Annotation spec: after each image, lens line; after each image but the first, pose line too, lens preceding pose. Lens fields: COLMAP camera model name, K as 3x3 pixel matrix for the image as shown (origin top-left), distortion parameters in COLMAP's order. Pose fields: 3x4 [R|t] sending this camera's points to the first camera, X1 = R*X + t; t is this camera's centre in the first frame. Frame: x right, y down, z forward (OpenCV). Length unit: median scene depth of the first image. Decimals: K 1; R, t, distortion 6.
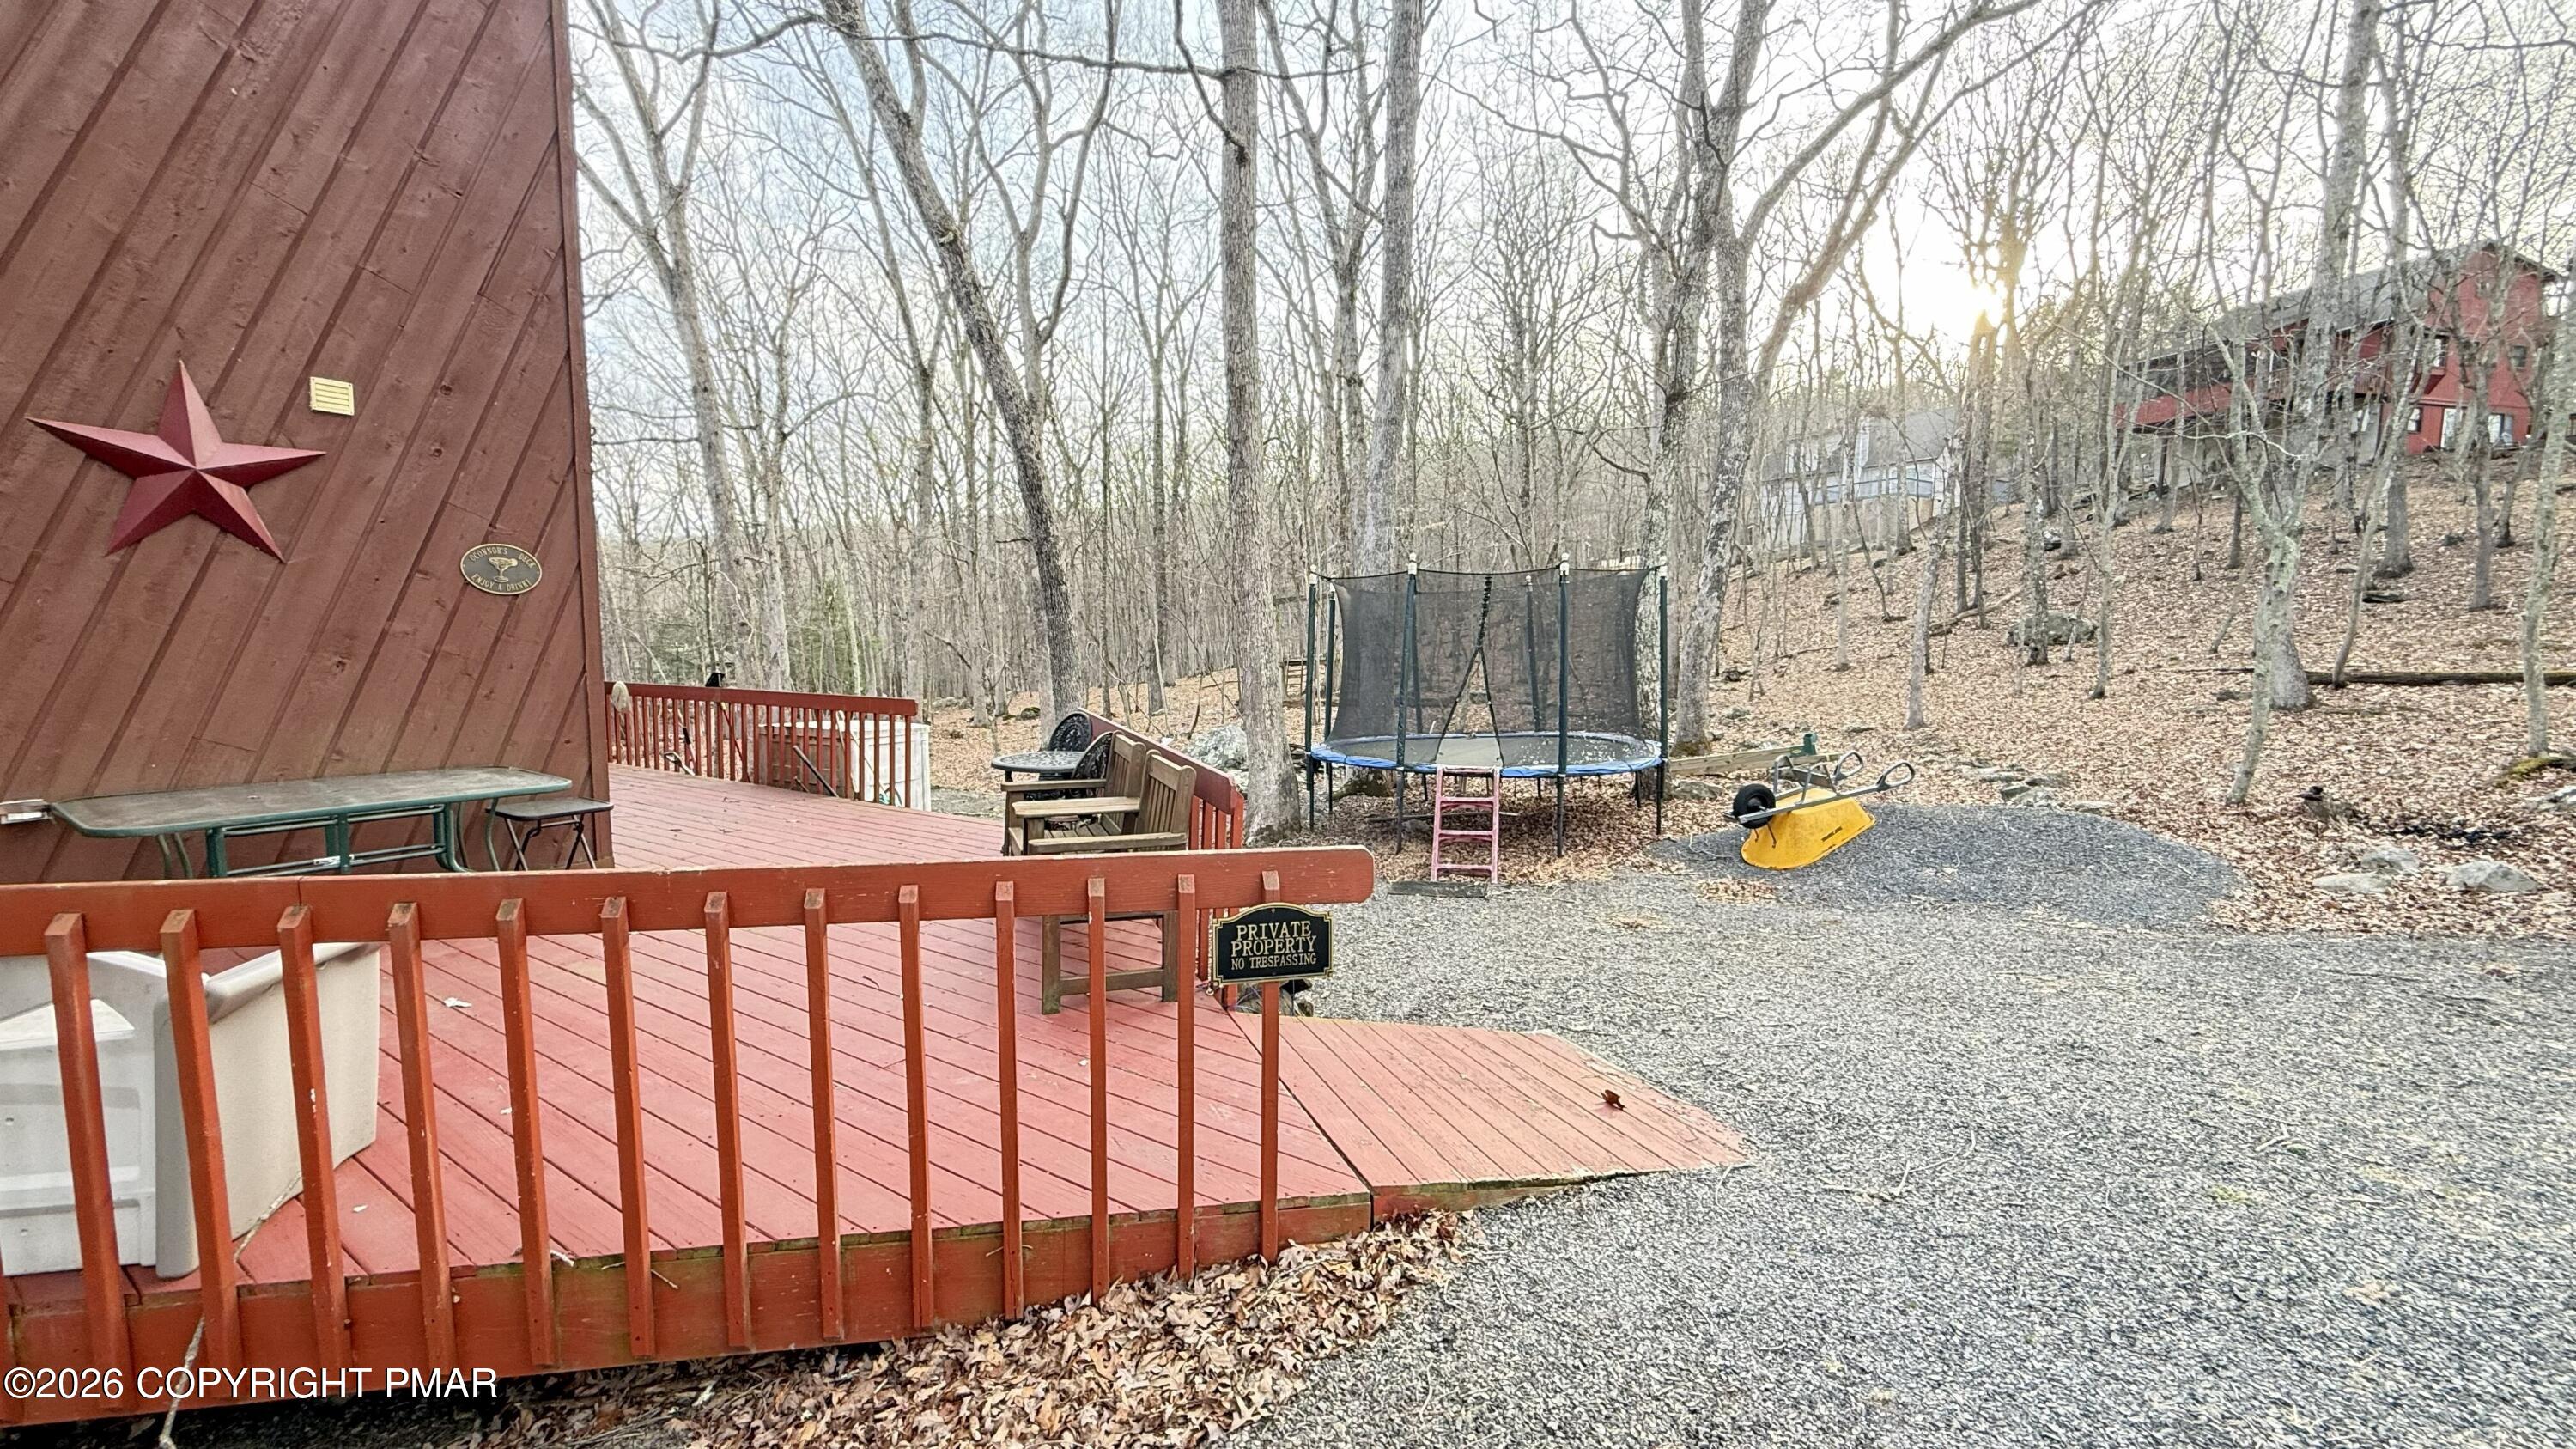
lens RADIAL K [[1031.9, 0, 1275.2], [0, 1031.9, 722.4], [0, 0, 1]] dist [-0.000114, -0.000040]
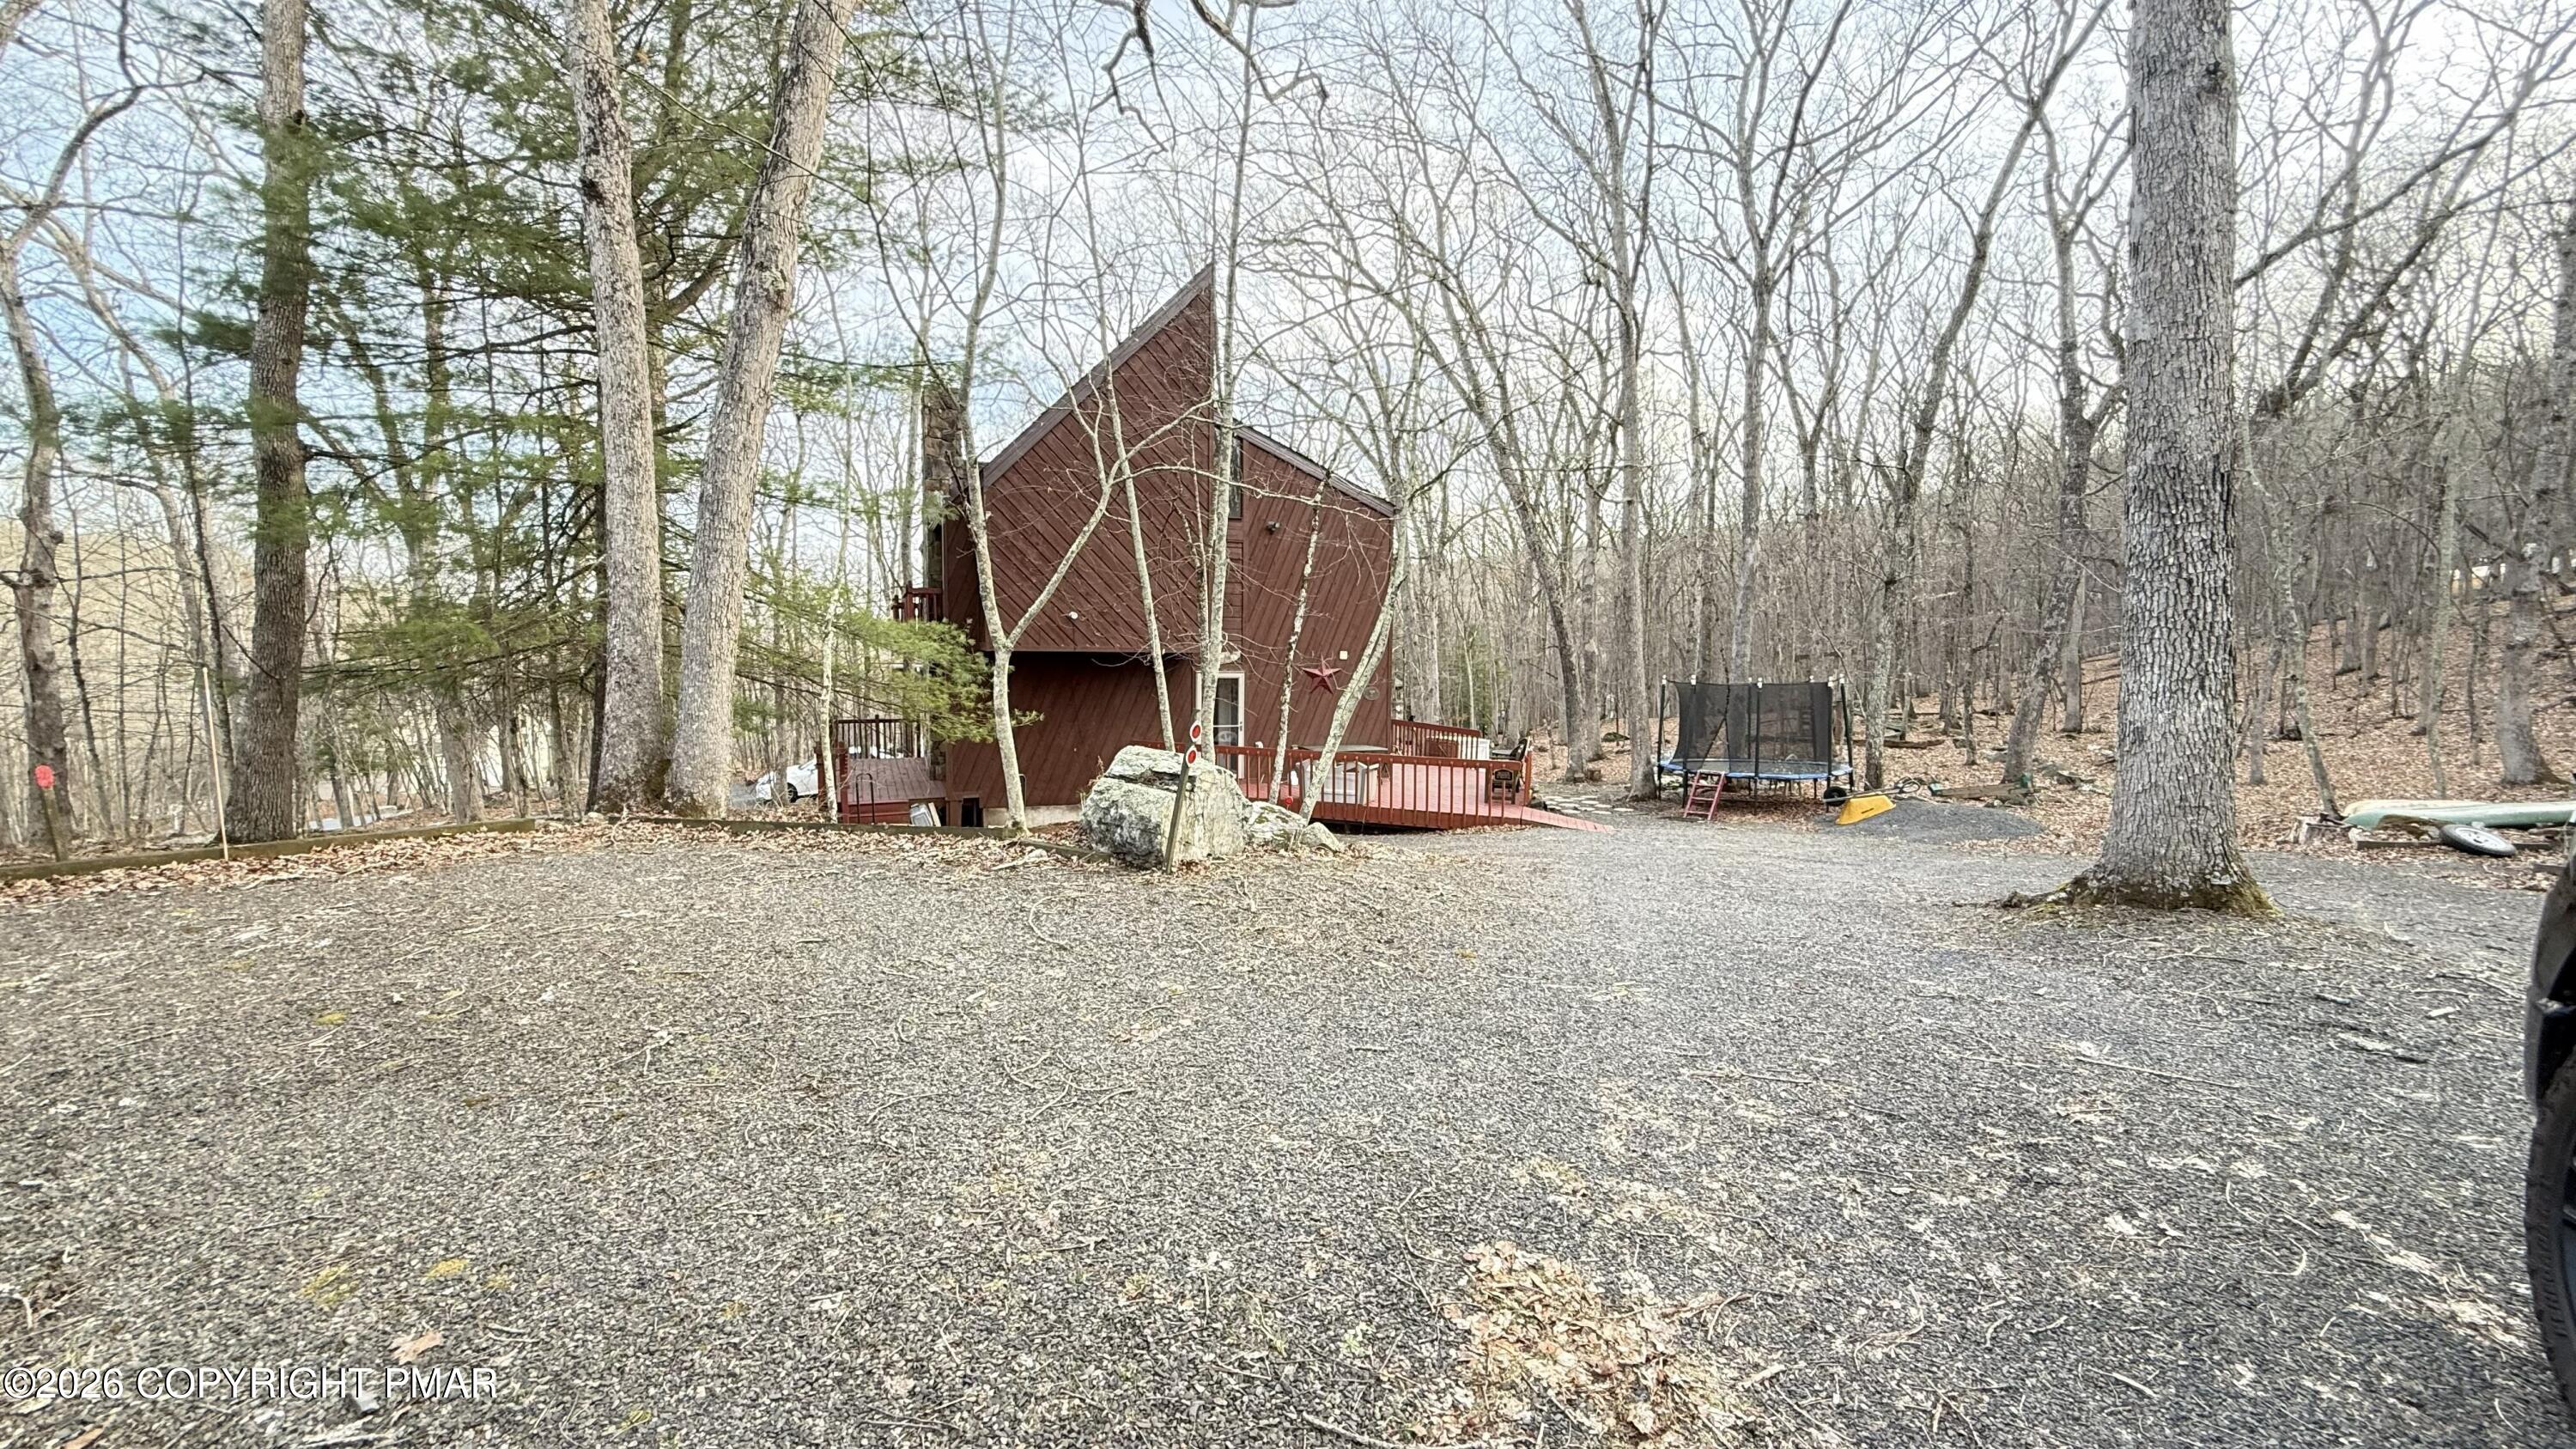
lens RADIAL K [[1031.9, 0, 1267.9], [0, 1031.9, 720.9], [0, 0, 1]] dist [-0.000114, -0.000040]
pose [[0.822387, 0.042613, -0.567330, 0.650009], [-0.052081, 0.998643, -0.000485, -0.014646], [0.566539, 0.029946, 0.823491, -1.384284]]
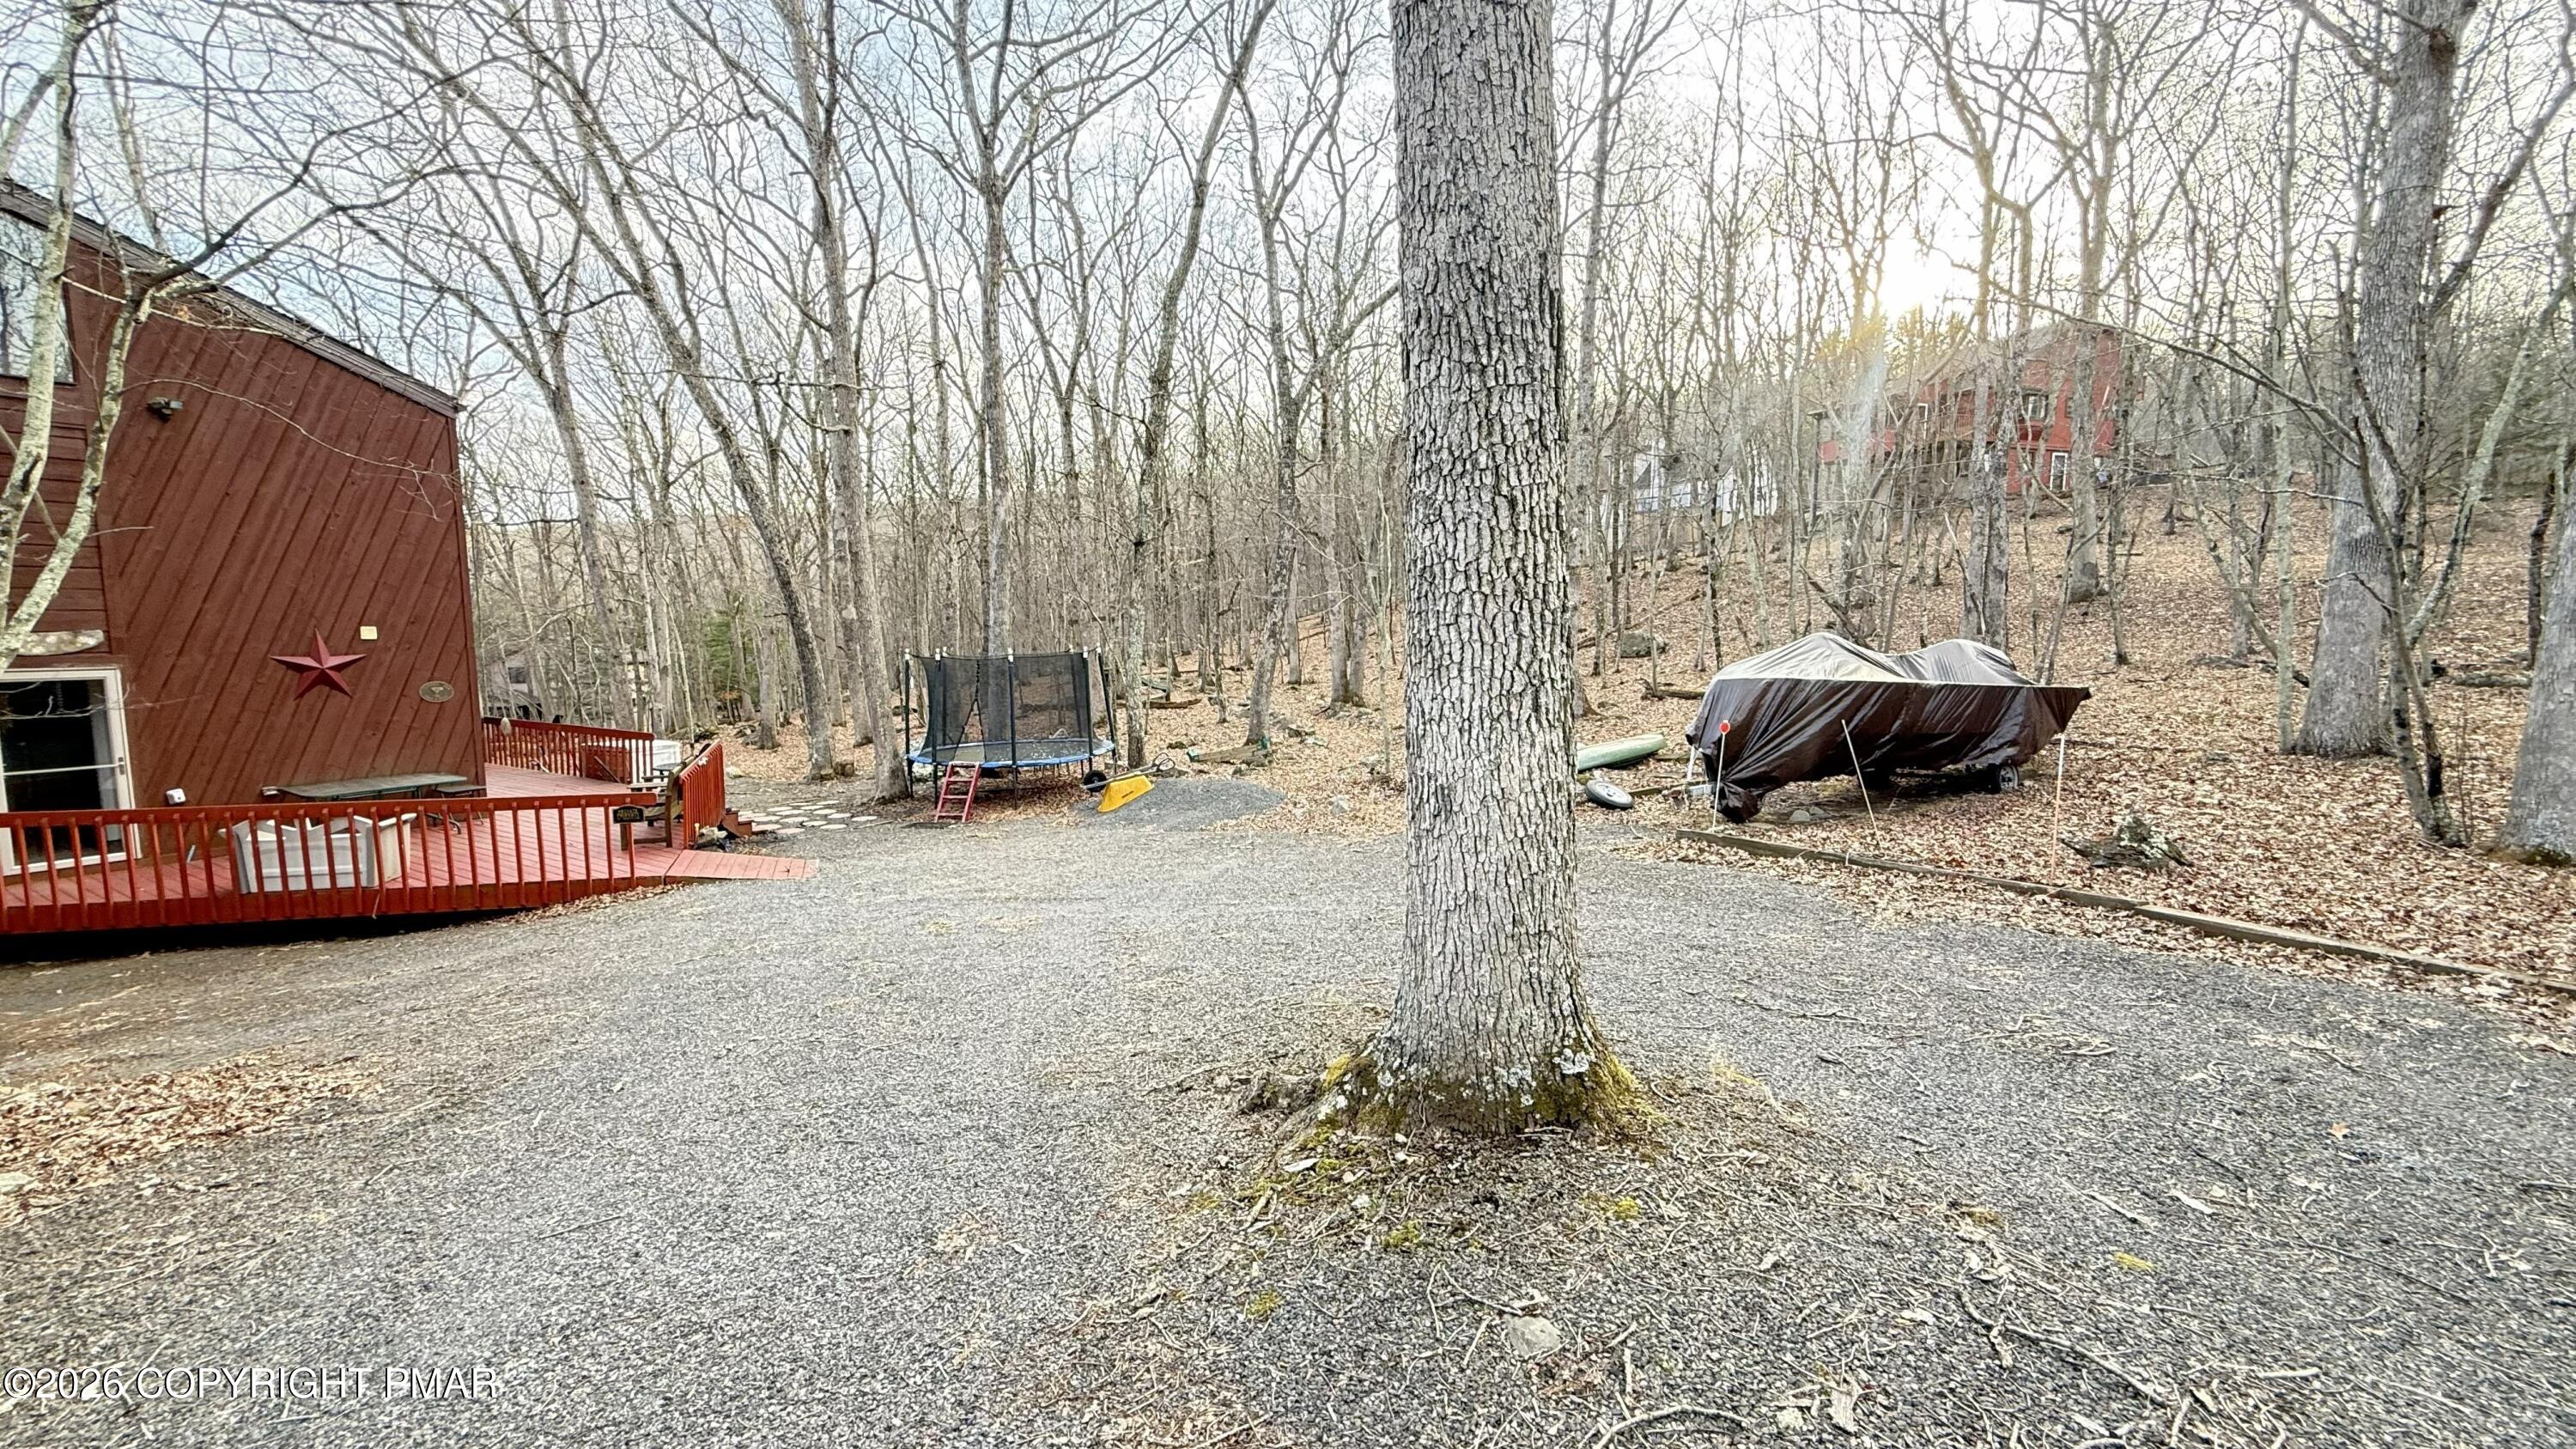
lens RADIAL K [[1031.9, 0, 1282.1], [0, 1031.9, 719.4], [0, 0, 1]] dist [-0.000114, -0.000040]
pose [[0.998752, -0.009871, 0.048952, 0.662826], [0.008974, 0.999788, 0.018524, -0.064631], [-0.049125, -0.018061, 0.998629, -0.903379]]
